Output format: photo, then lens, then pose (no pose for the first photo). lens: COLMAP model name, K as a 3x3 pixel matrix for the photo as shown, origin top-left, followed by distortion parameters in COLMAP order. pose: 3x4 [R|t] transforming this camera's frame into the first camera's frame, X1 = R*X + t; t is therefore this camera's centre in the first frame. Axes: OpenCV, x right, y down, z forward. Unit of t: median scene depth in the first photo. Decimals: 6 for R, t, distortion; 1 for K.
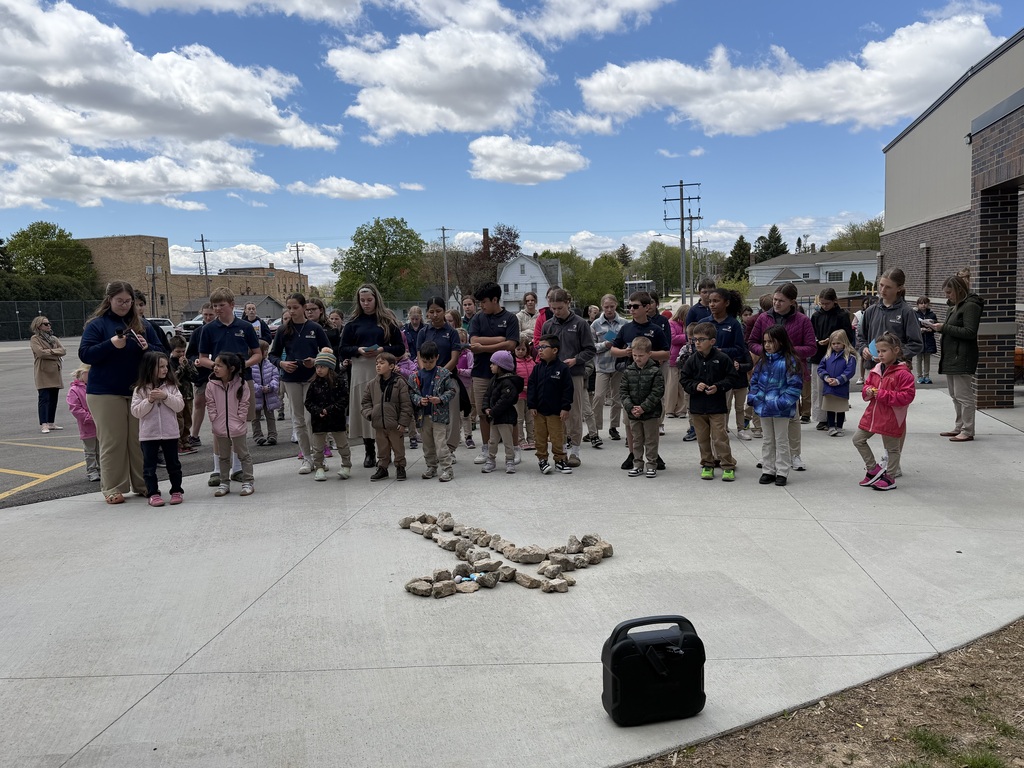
lens RADIAL K [[831.2, 0, 512.0], [0, 831.2, 384.0], [0, 0, 1]] dist [0.177239, -0.342903]
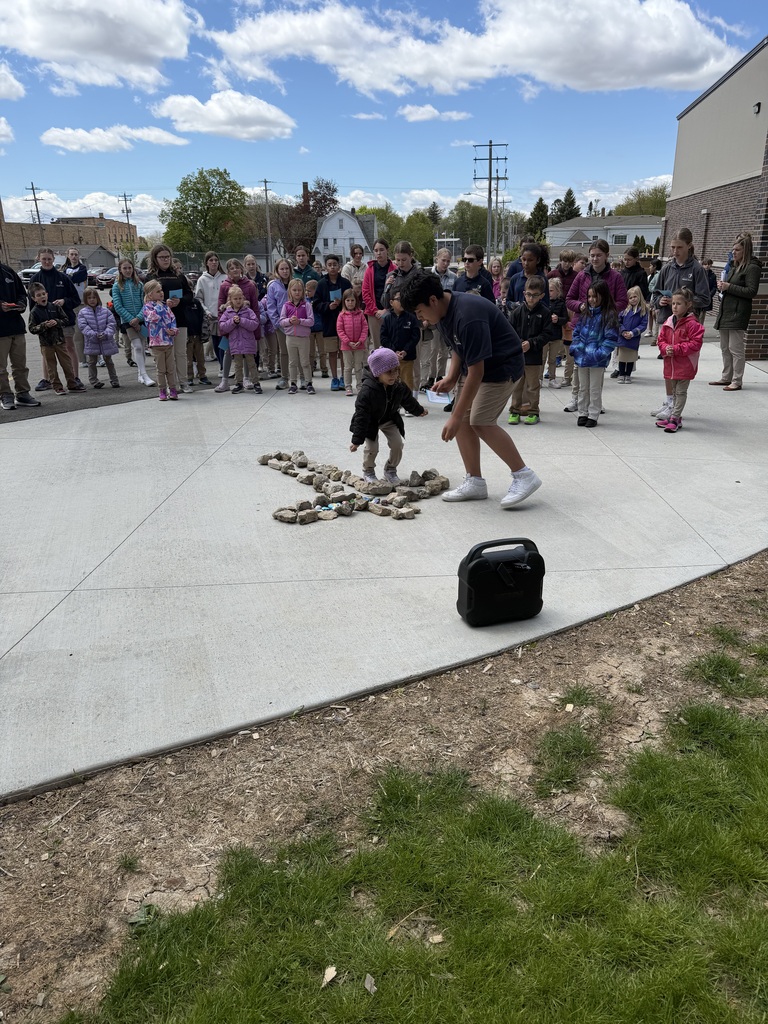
lens RADIAL K [[718.8, 0, 390.3], [0, 718.8, 505.7], [0, 0, 1]] dist [0.180115, -0.372114]
pose [[0.996750, -0.004932, 0.080410, -0.036867], [-0.013452, 0.973922, 0.226486, 0.003521], [-0.079430, -0.226831, 0.970690, 0.029222]]
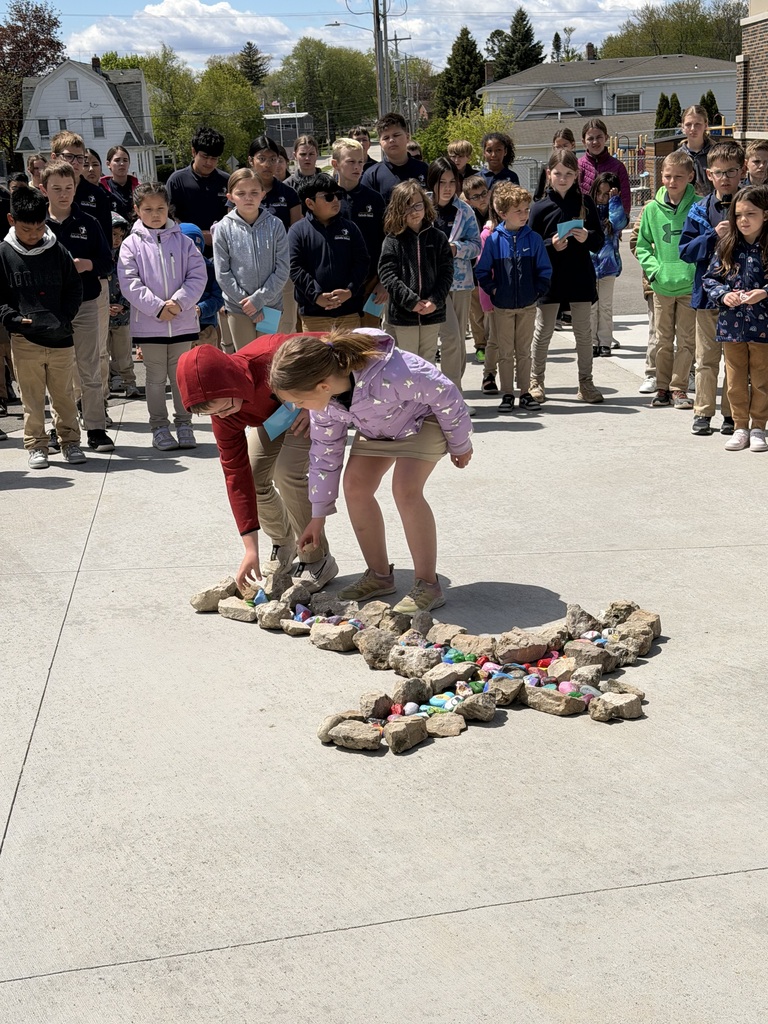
lens RADIAL K [[1480.3, 0, 384.0], [0, 1480.3, 512.0], [0, 0, 1]] dist [0.199780, -0.425045]
pose [[0.976250, -0.064994, 0.206671, -0.208334], [0.036282, 0.989515, 0.139797, -0.006215], [-0.213590, -0.128978, 0.968372, 0.133895]]
